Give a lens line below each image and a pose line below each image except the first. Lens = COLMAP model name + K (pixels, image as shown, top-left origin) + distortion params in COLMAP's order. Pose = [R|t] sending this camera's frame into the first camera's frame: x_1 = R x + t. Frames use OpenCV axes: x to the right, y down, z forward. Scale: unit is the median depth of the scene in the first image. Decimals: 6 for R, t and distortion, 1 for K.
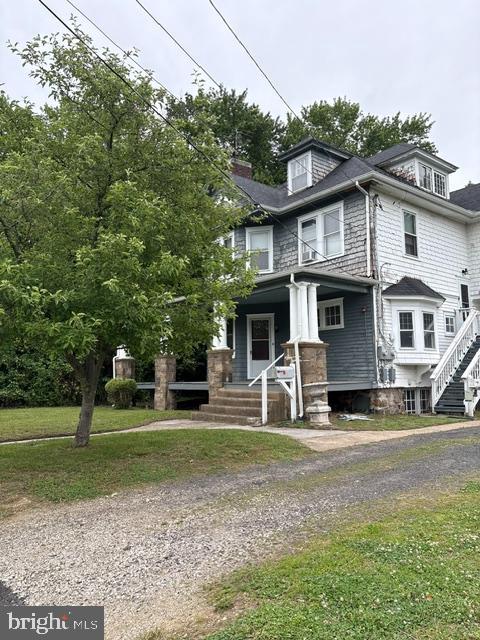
lens RADIAL K [[458.1, 0, 240.0], [0, 458.1, 320.0], [0, 0, 1]] dist [0.008173, 0.000860]
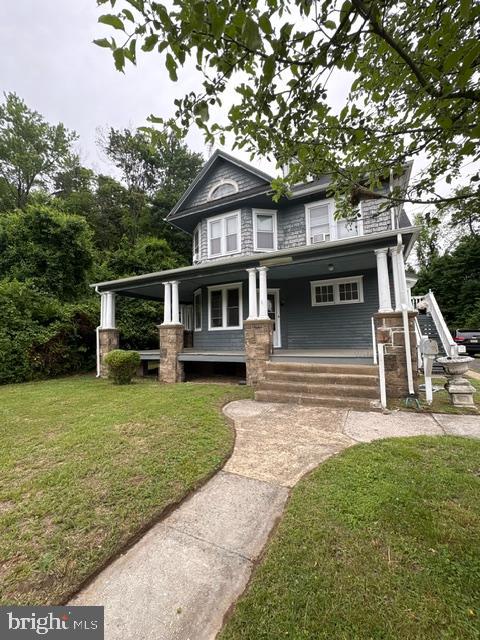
lens RADIAL K [[254.5, 0, 240.0], [0, 254.5, 320.0], [0, 0, 1]] dist [-0.003058, -0.000237]
pose [[0.918835, 0.019782, 0.394147, -0.250985], [-0.037395, 0.998613, 0.037054, 0.040949], [-0.392867, -0.048786, 0.918300, 0.458895]]
